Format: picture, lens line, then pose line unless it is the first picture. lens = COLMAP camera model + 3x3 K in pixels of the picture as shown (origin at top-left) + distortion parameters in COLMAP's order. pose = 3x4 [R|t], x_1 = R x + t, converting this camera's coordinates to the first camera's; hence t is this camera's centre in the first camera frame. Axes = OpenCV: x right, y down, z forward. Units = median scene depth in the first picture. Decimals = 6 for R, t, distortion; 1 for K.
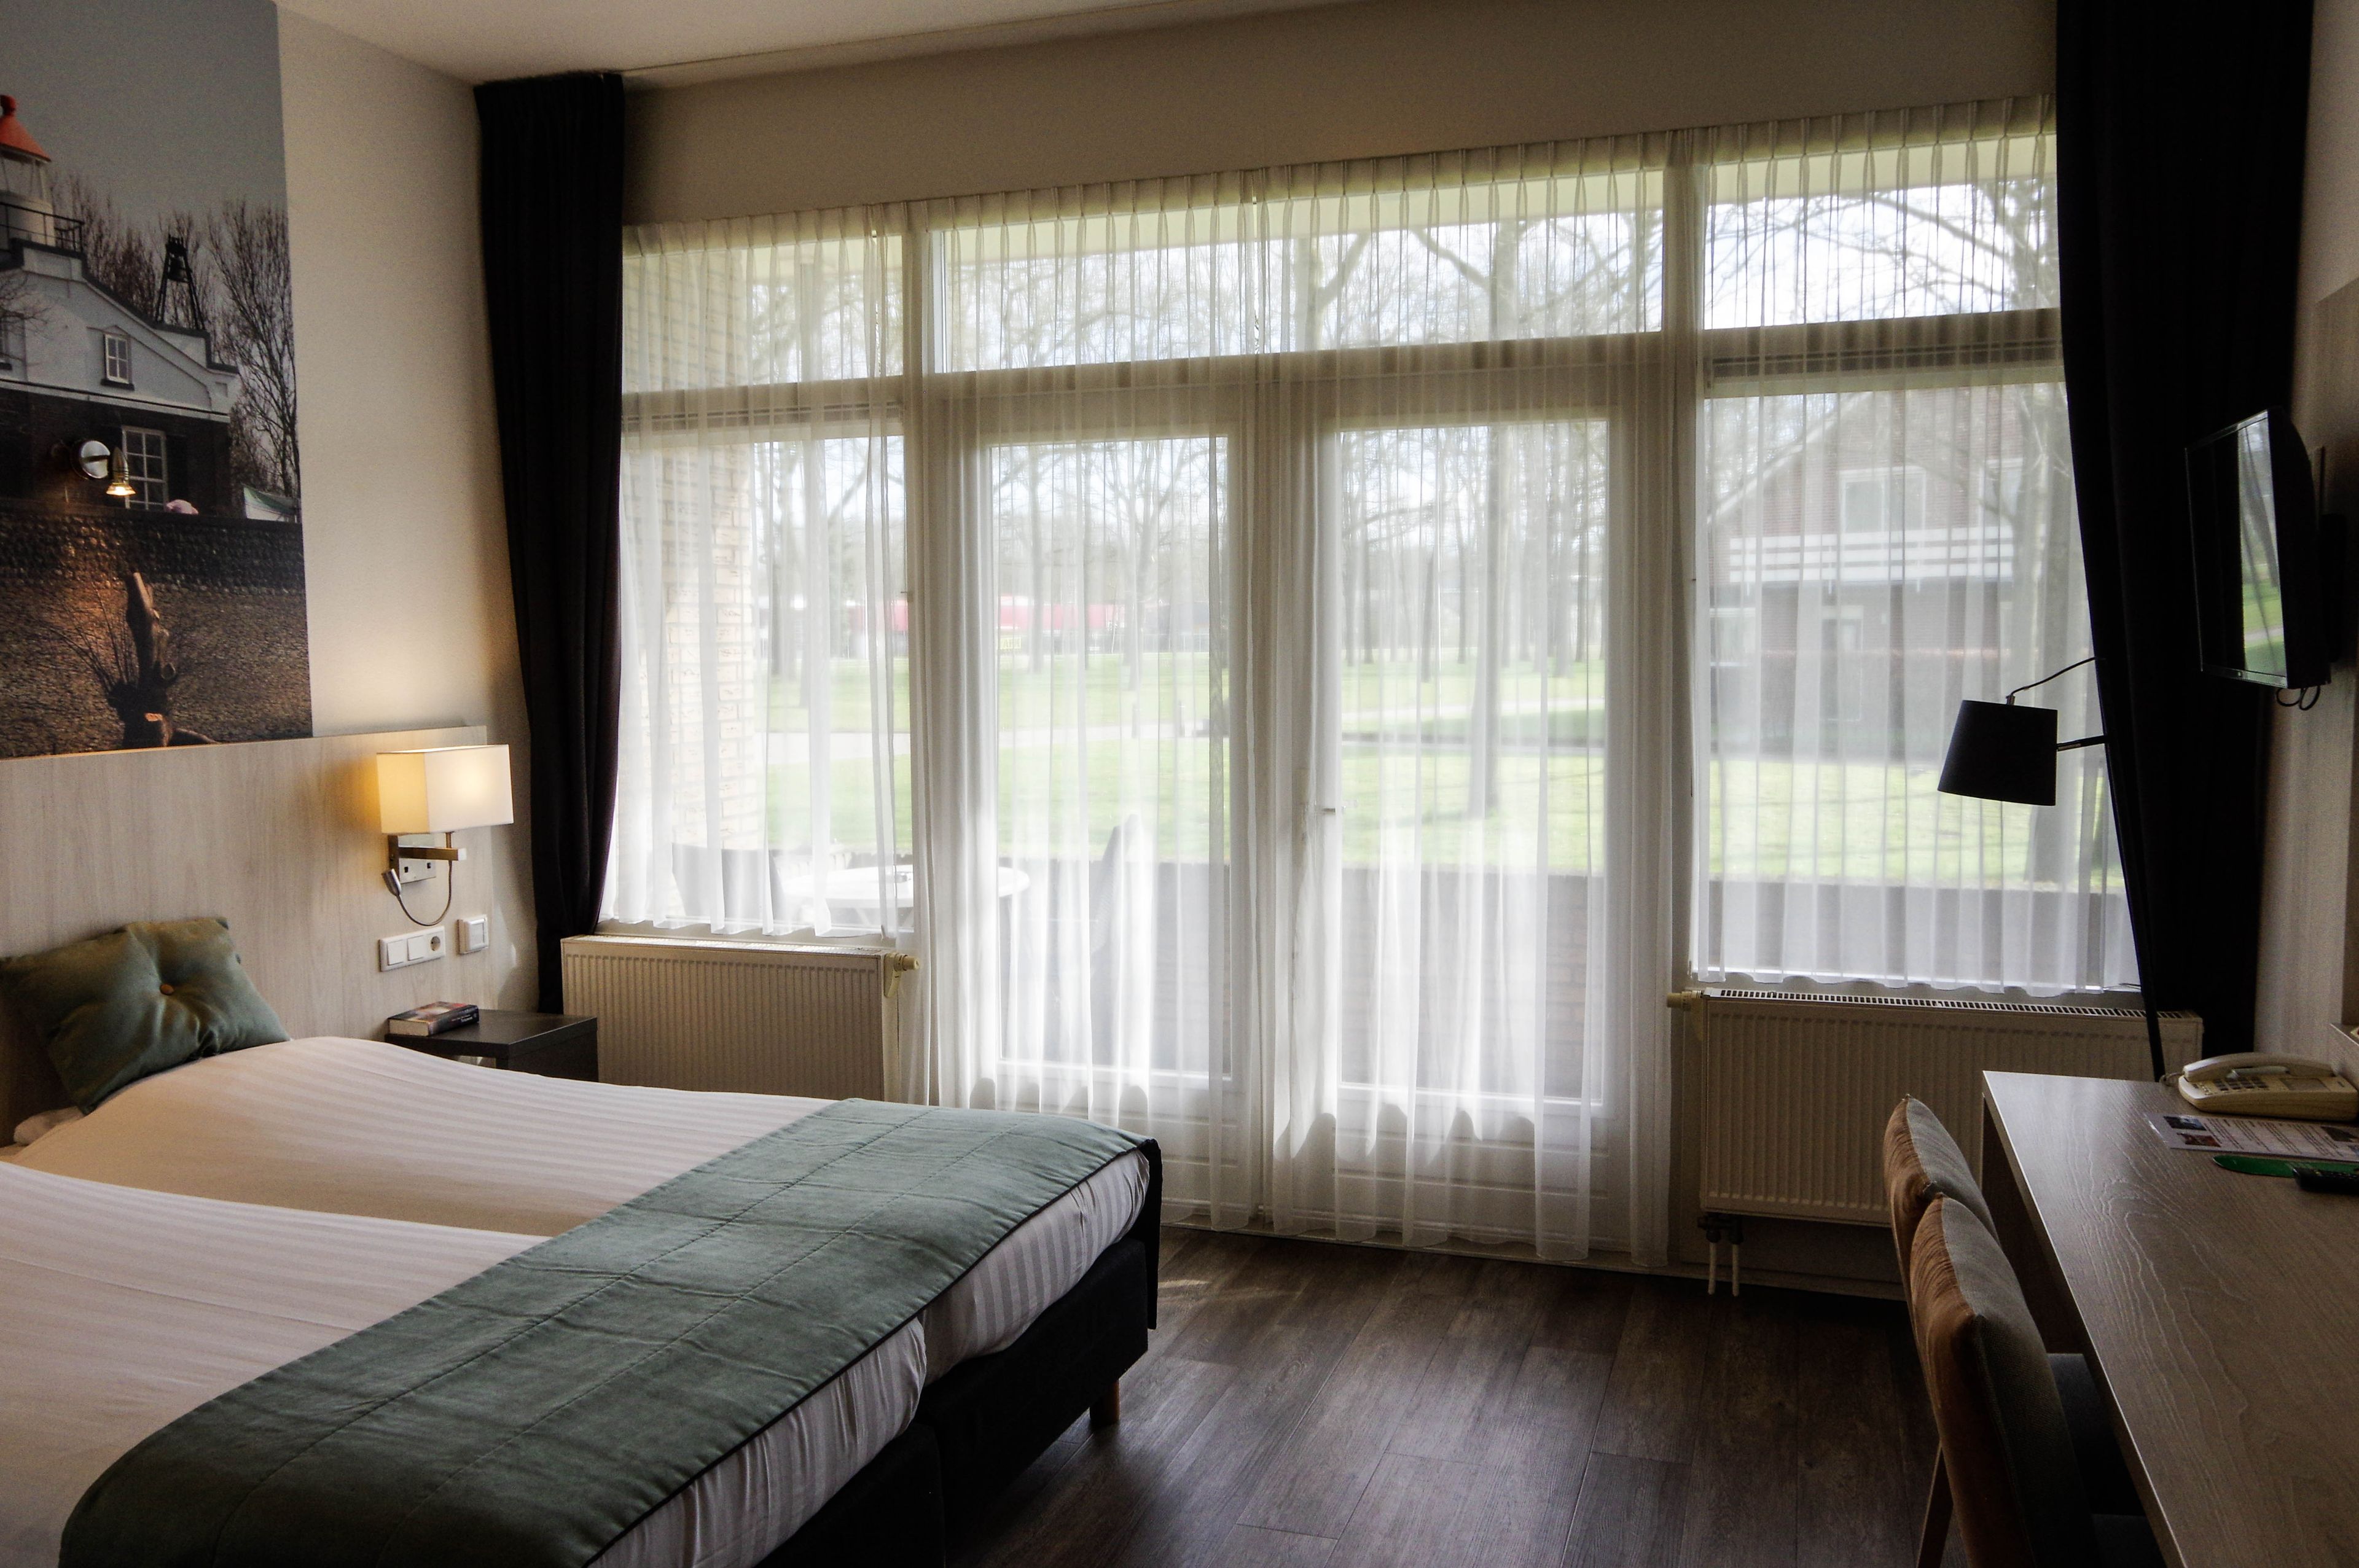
lens RADIAL K [[1857.3, 0, 1175.1], [0, 1857.3, 792.2], [0, 0, 1]] dist [-0.043577, 0.100036]
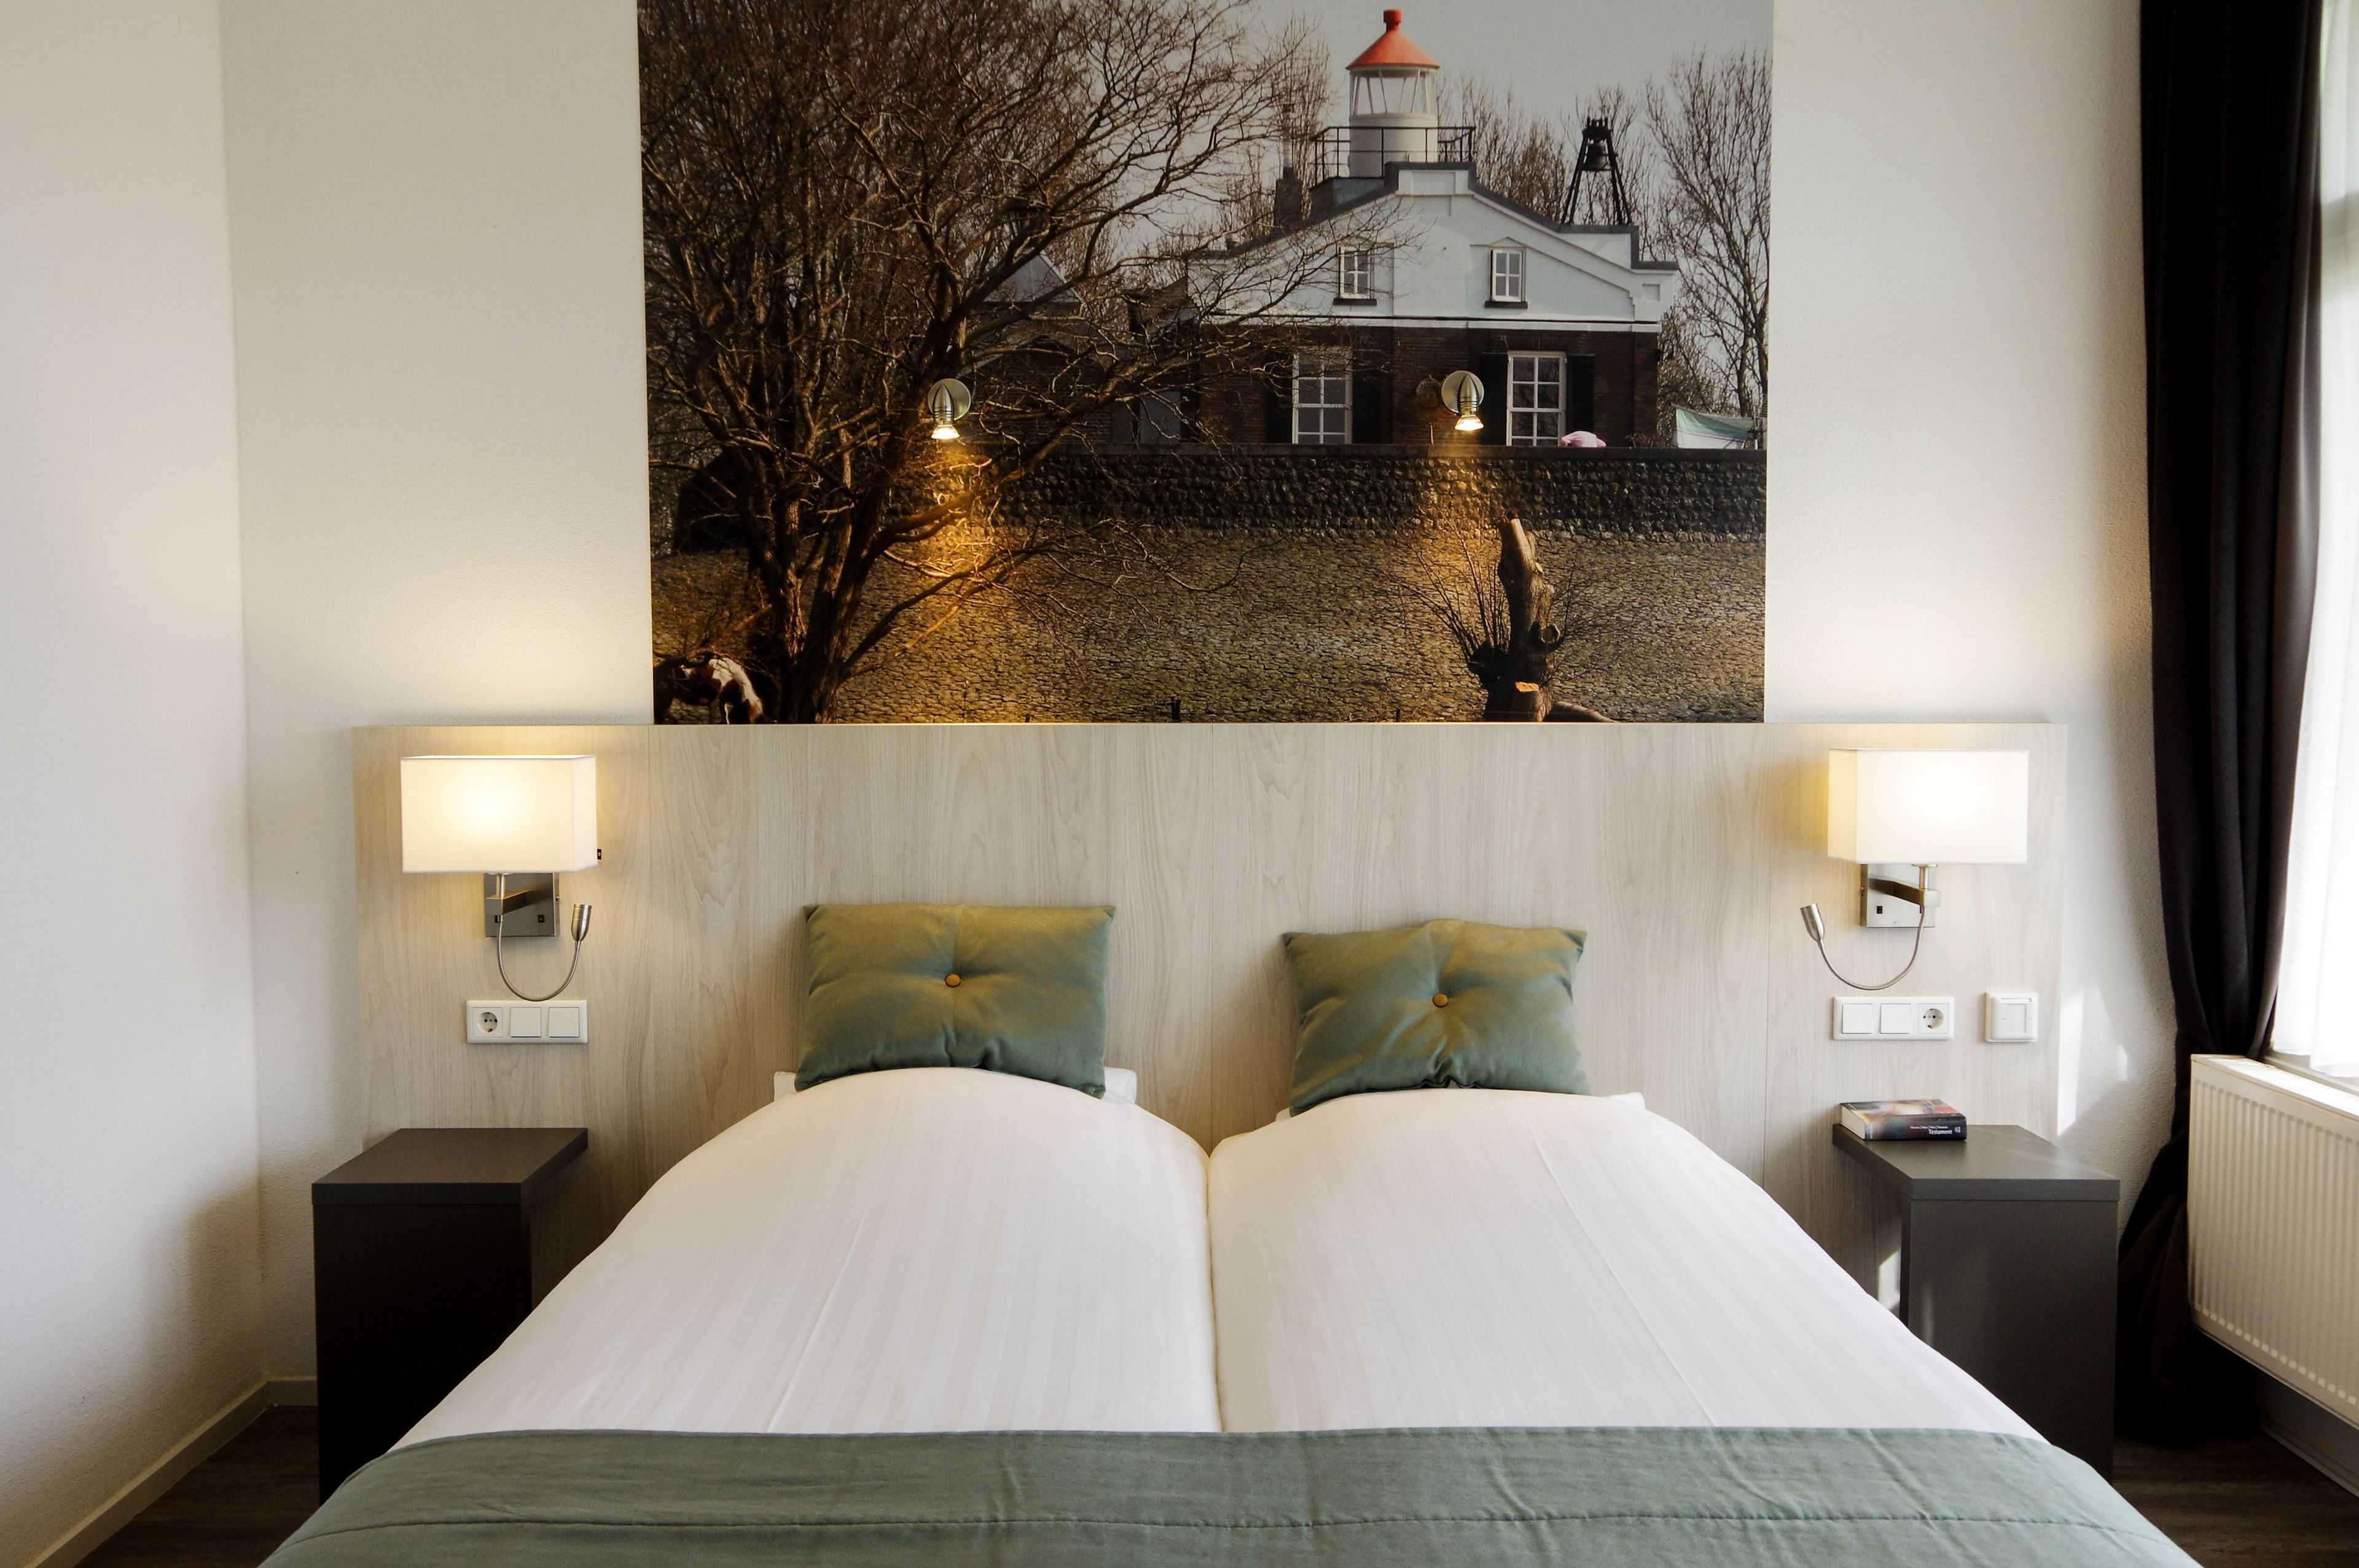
lens RADIAL K [[1857.3, 0, 1177.0], [0, 1857.3, 791.3], [0, 0, 1]] dist [-0.043577, 0.100036]
pose [[0.329915, 0.069572, -0.941443, 0.196534], [-0.084409, 0.995460, 0.043984, -0.015183], [0.940229, 0.064955, 0.334290, 0.524571]]
